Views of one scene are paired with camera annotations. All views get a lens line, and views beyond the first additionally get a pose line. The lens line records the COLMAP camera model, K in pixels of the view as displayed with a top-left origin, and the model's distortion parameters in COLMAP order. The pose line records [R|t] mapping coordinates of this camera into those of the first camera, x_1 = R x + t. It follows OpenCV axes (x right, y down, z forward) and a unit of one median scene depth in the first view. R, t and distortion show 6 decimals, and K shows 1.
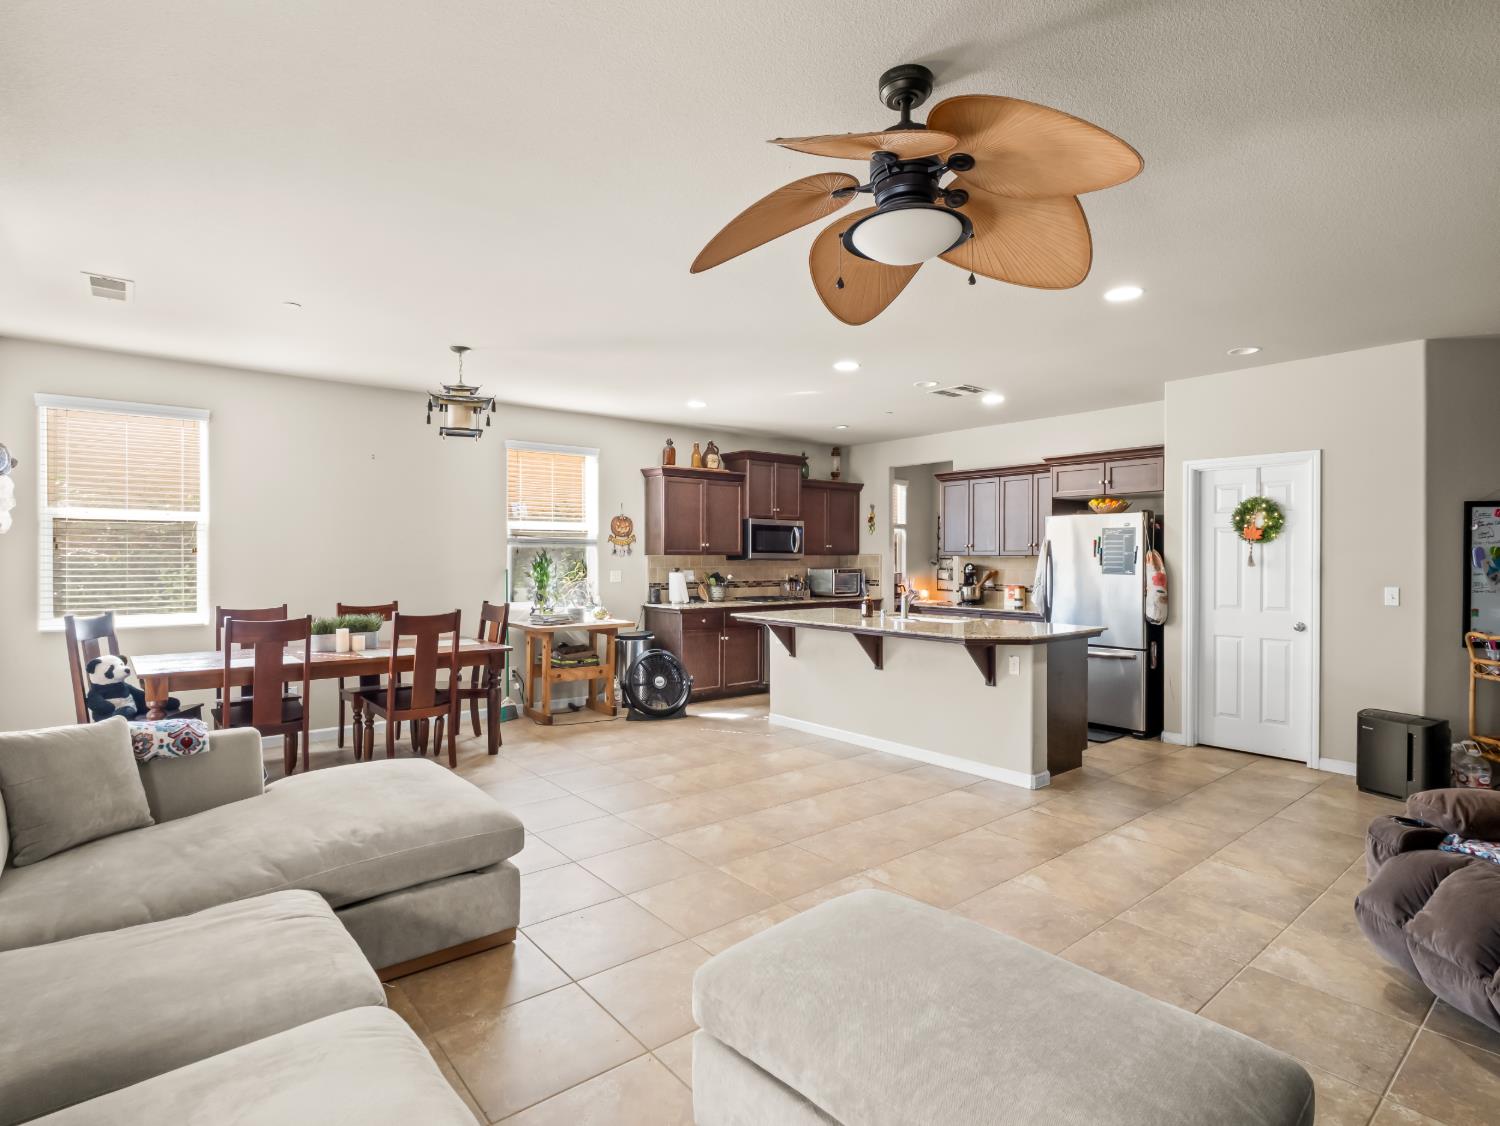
lens RADIAL K [[762.4, 0, 750.0], [0, 762.4, 563.0], [0, 0, 1]] dist [0.001293, -0.000433]
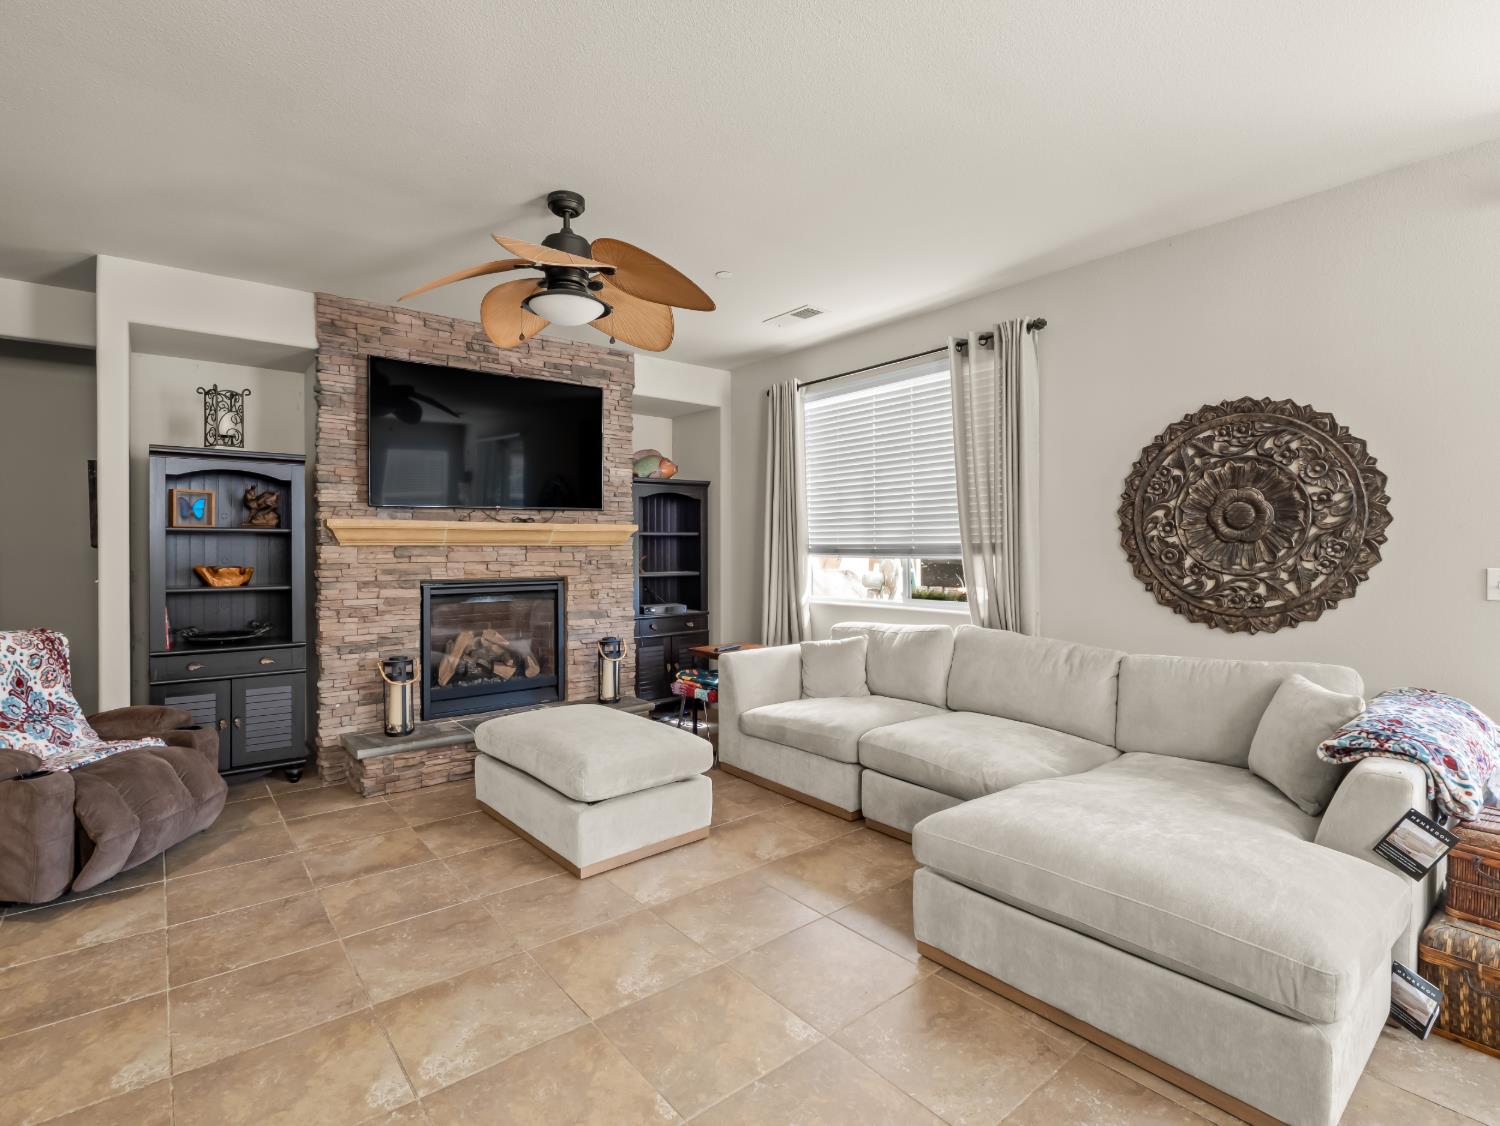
lens RADIAL K [[729.2, 0, 746.6], [0, 729.2, 544.1], [0, 0, 1]] dist [-0.014530, -0.000557]
pose [[-0.999938, 0.000650, 0.011154, -0.043877], [0.000663, 0.999999, 0.001198, 0.007291], [-0.011153, 0.001206, -0.999937, 0.691163]]
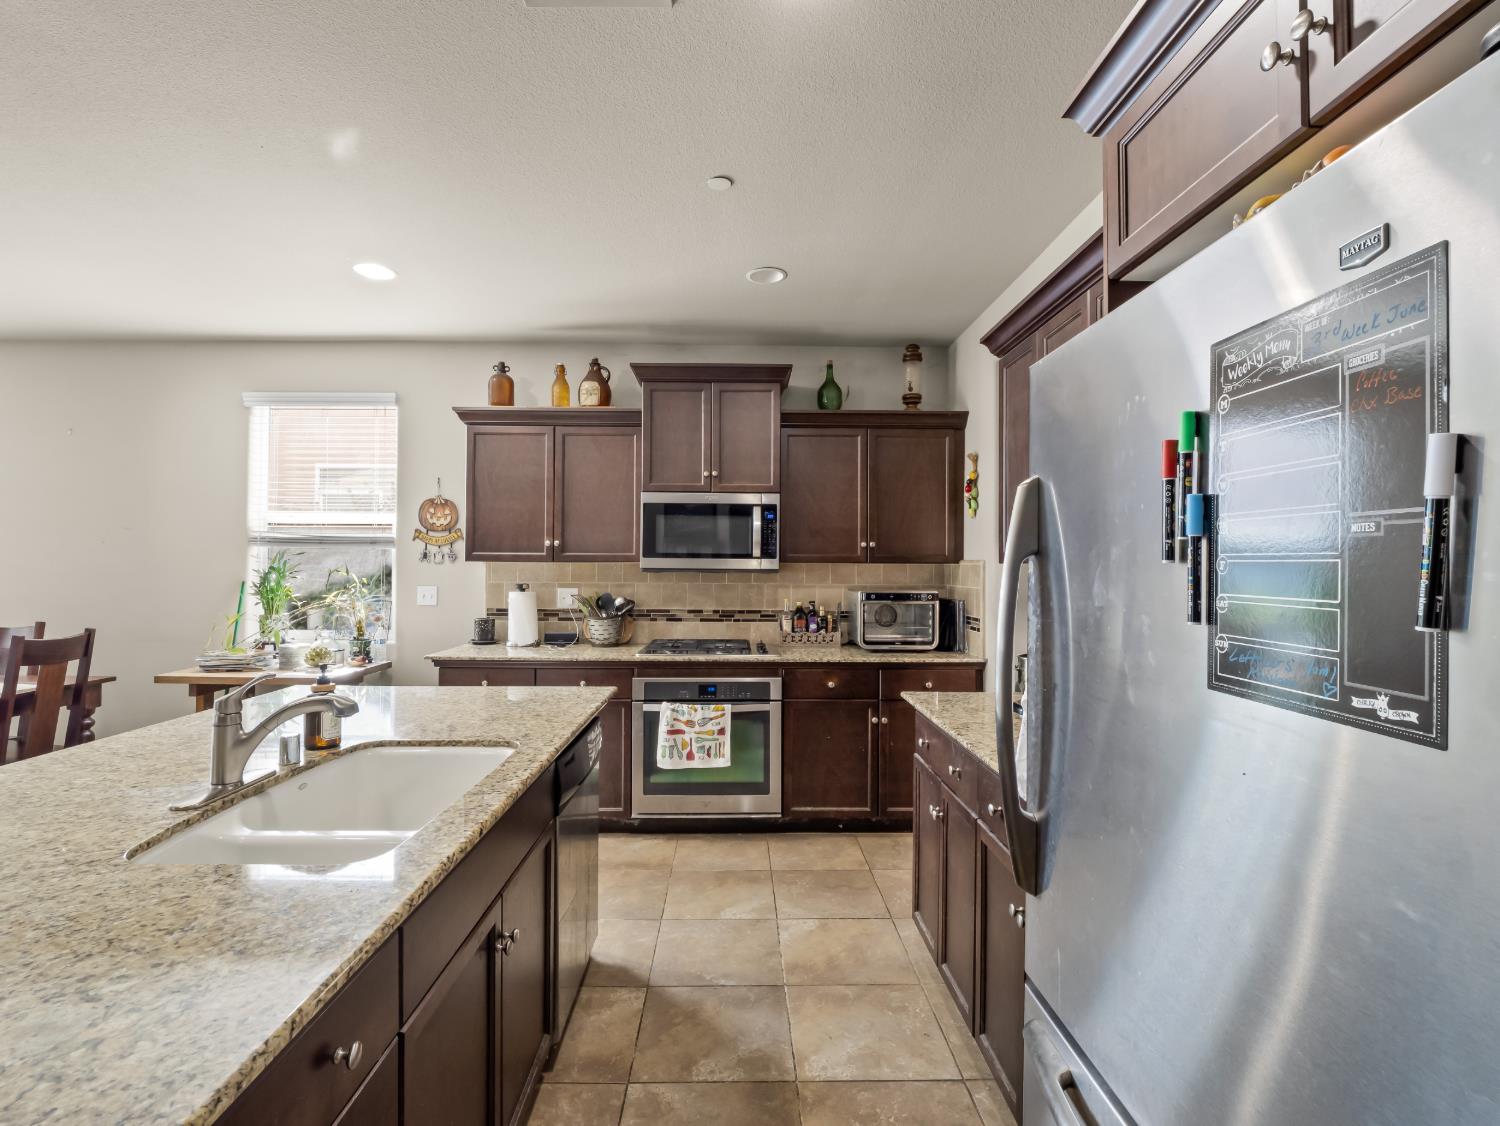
lens RADIAL K [[720.7, 0, 746.7], [0, 720.7, 563.2], [0, 0, 1]] dist [-0.014909, -0.001670]
pose [[0.780736, 0.000761, -0.624861, 0.395644], [-0.009701, 0.999893, -0.010904, -0.005051], [0.624786, 0.014575, 0.780660, 0.708094]]
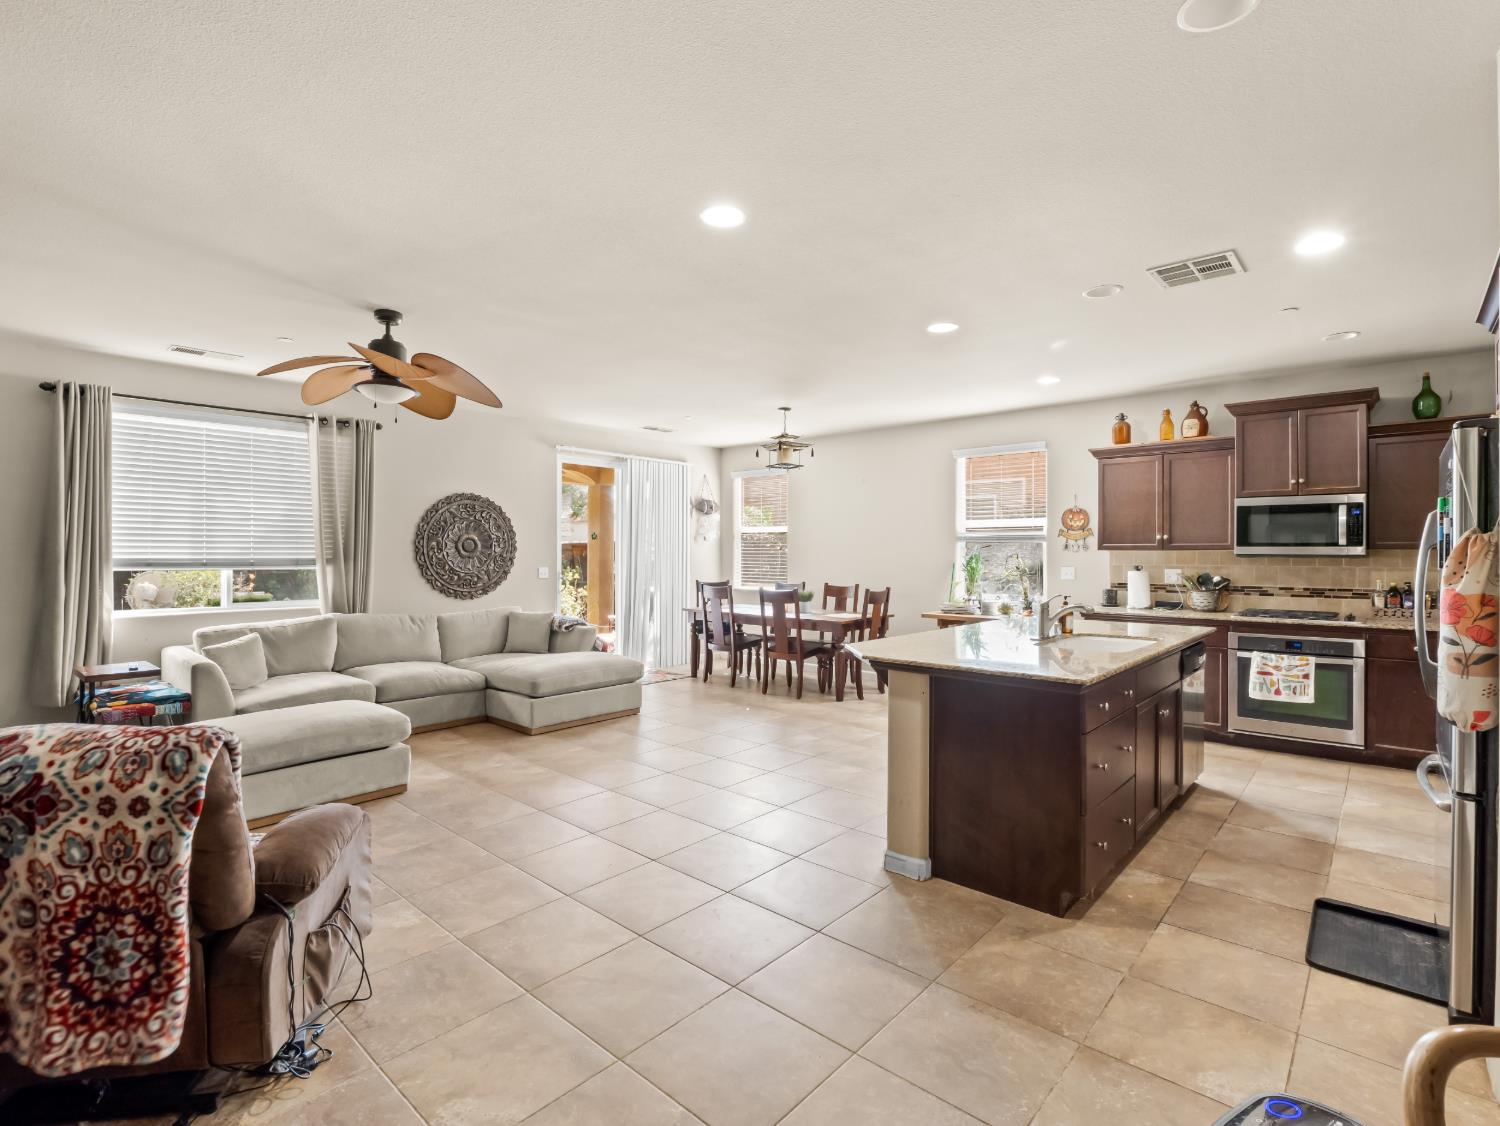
lens RADIAL K [[727.2, 0, 744.6], [0, 727.2, 551.9], [0, 0, 1]] dist [-0.018466, -0.000845]
pose [[0.145078, -0.003386, -0.989414, 0.648814], [-0.010301, 0.999935, -0.004932, -0.000091], [0.989367, 0.010908, 0.145034, 0.480554]]
